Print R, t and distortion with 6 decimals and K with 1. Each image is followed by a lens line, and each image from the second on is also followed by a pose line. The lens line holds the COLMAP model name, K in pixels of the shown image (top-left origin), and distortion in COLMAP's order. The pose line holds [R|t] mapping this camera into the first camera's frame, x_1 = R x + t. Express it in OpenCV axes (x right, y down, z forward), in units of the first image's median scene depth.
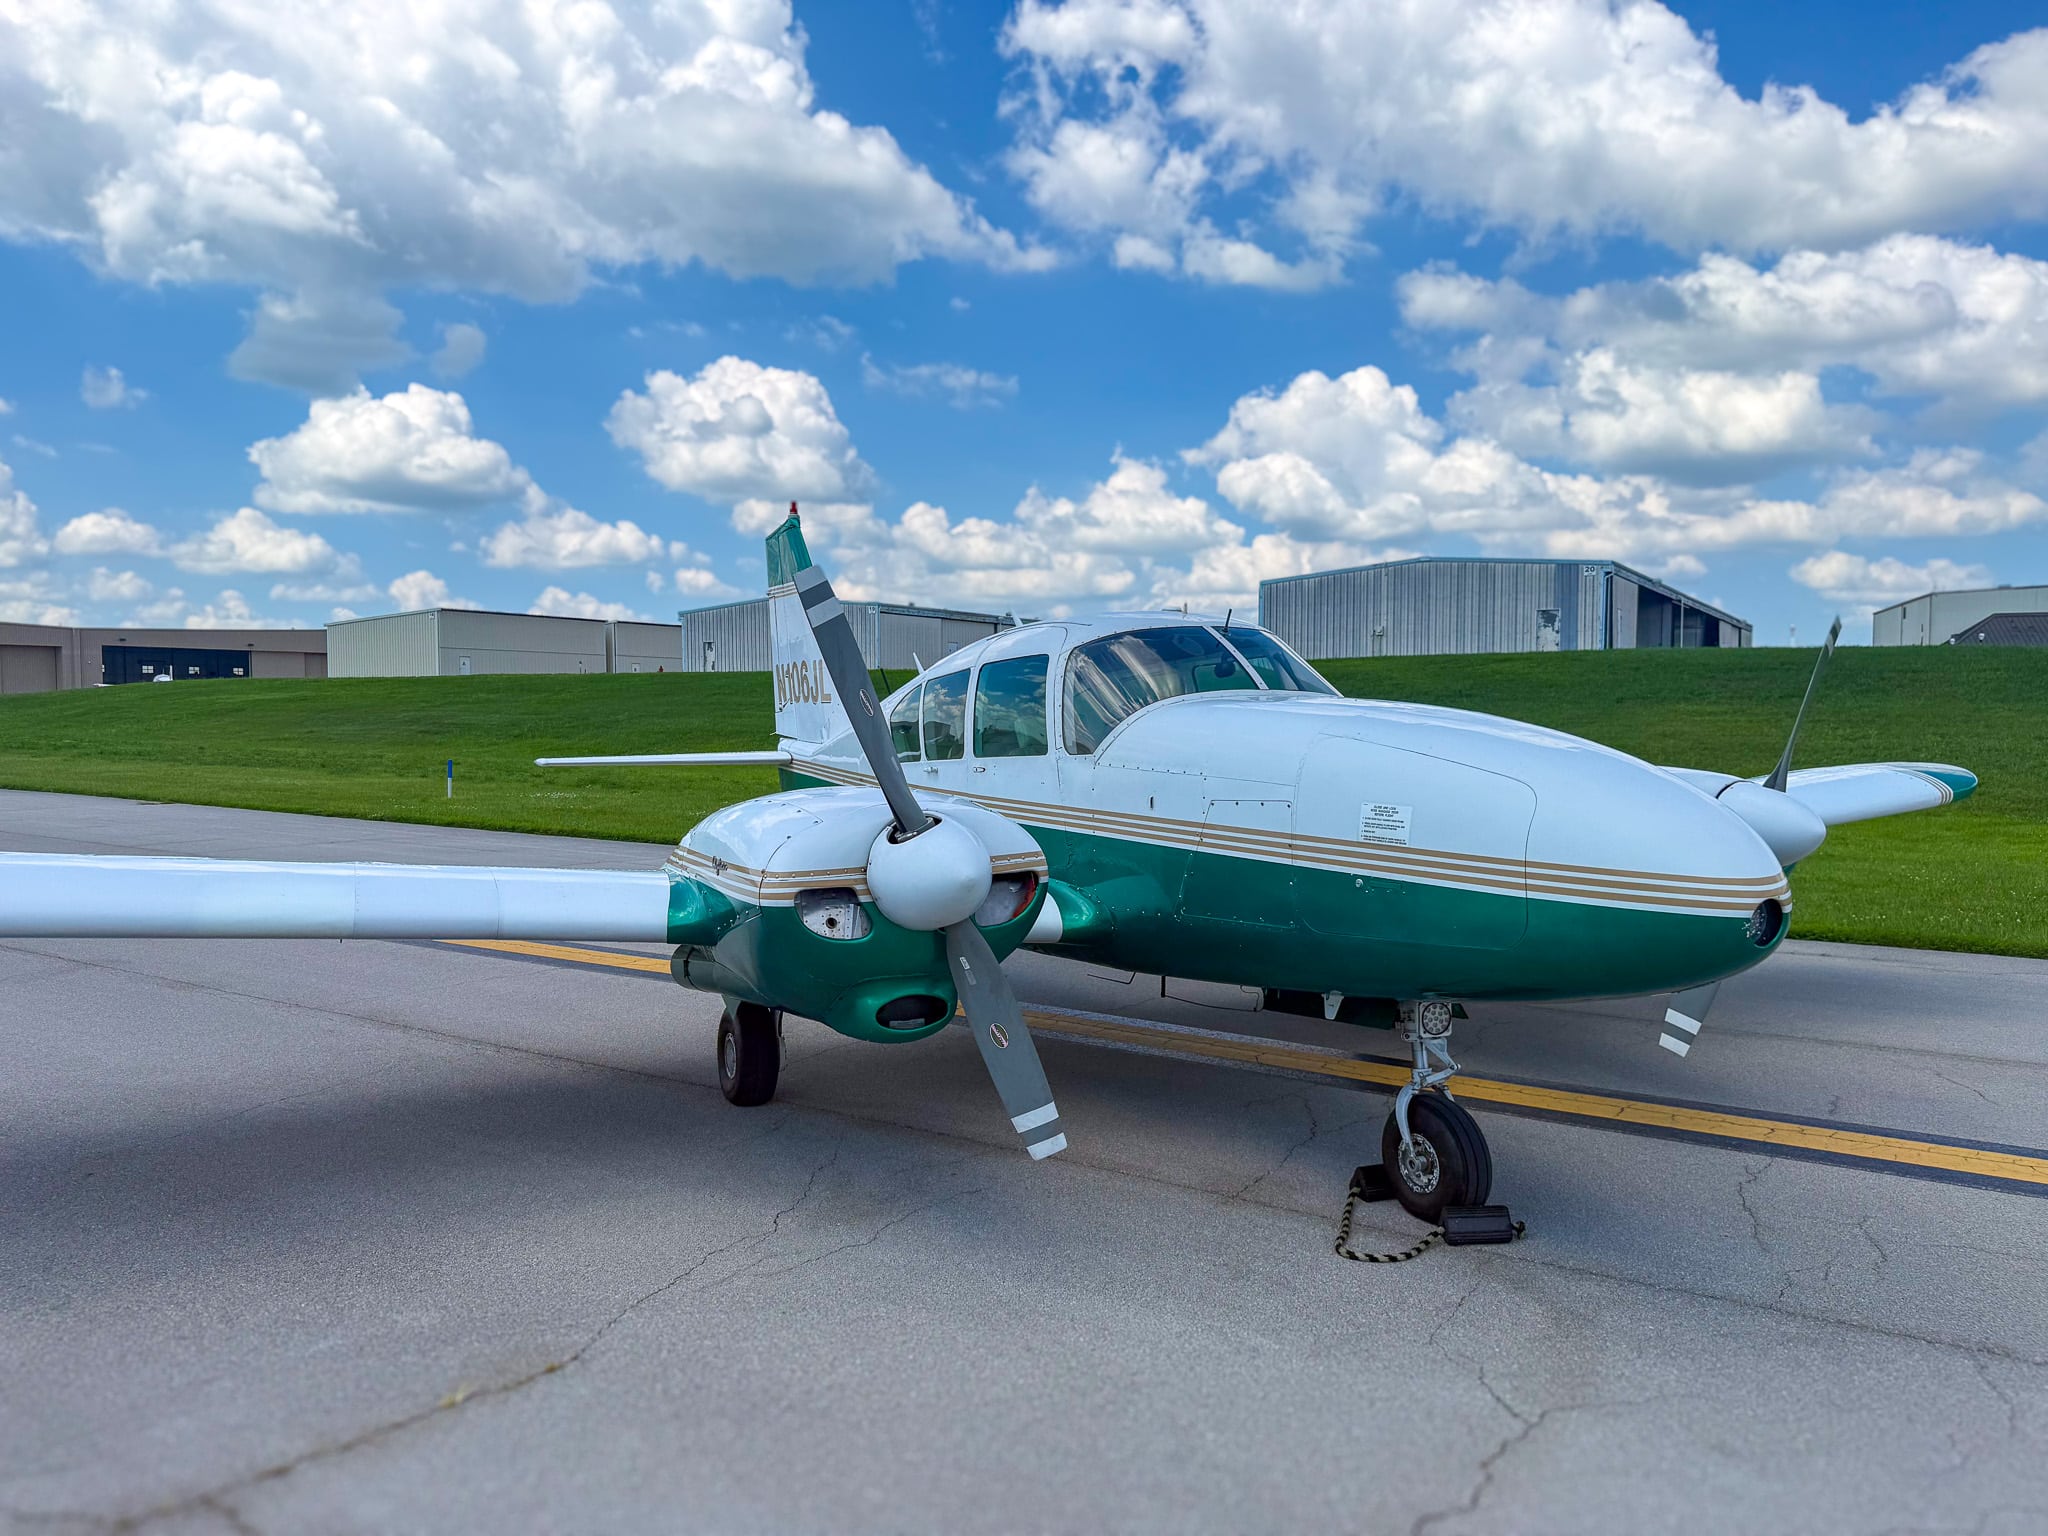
lens RADIAL K [[1408.6, 0, 1016.8], [0, 1408.6, 772.9], [0, 0, 1]] dist [0.019094, -0.024338]
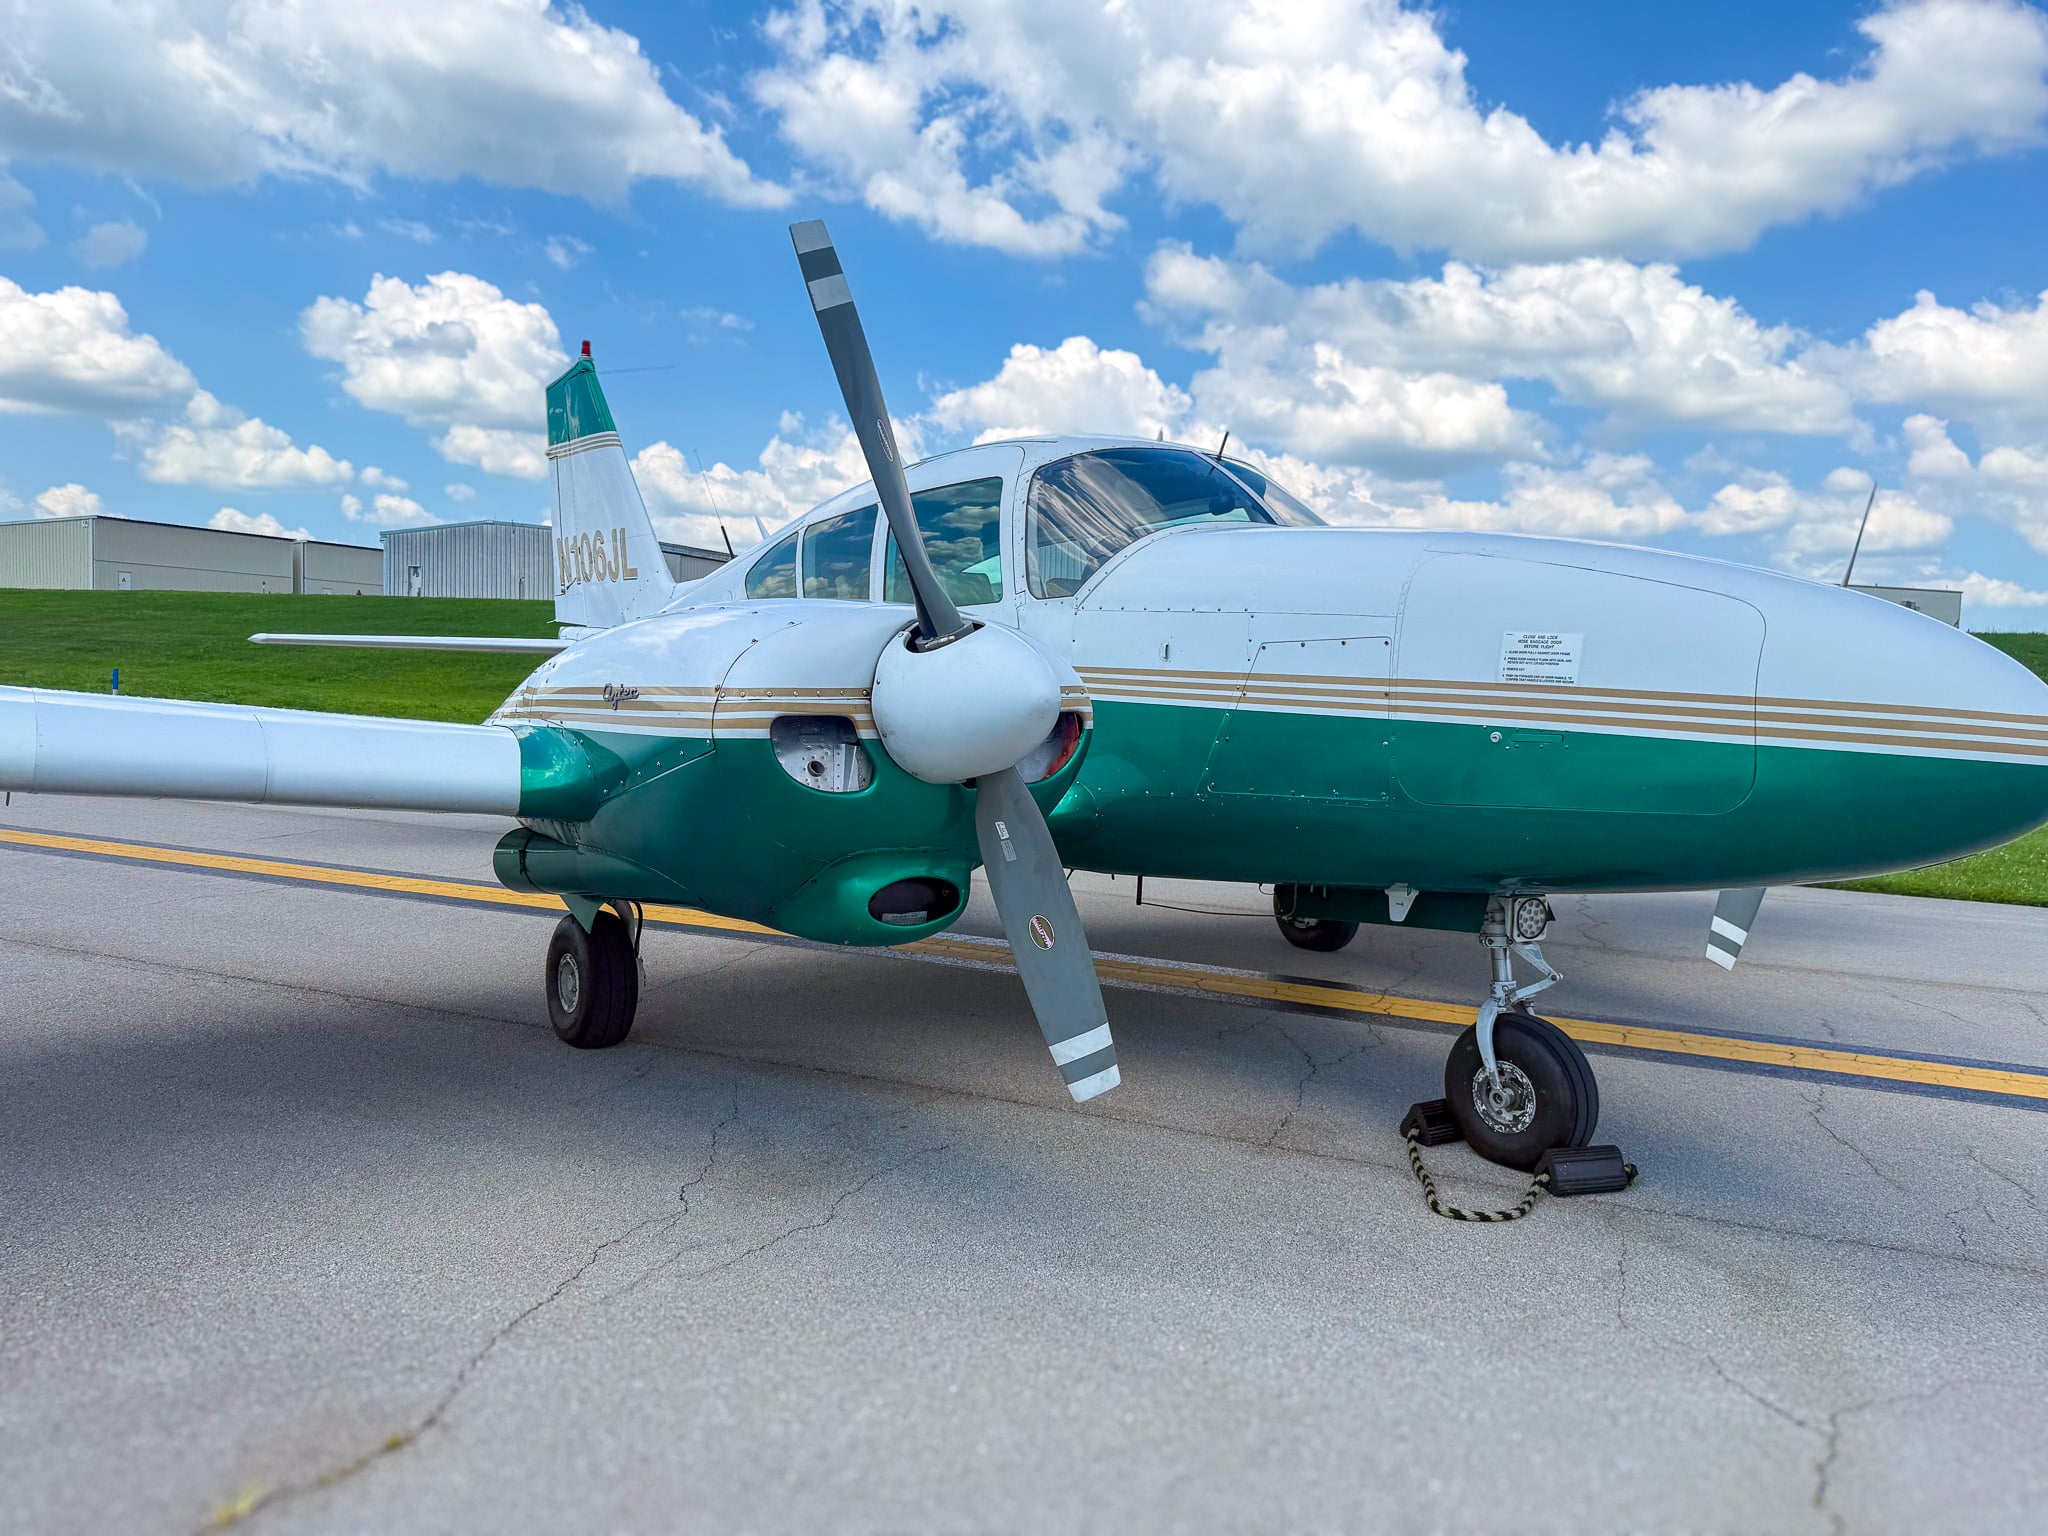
lens RADIAL K [[1408.4, 0, 1029.4], [0, 1408.4, 766.6], [0, 0, 1]] dist [0.021547, -0.027779]
pose [[0.979742, 0.025272, 0.198665, -0.144141], [-0.030181, 0.999308, 0.021720, 0.076077], [-0.197979, -0.027276, 0.979827, 0.260712]]
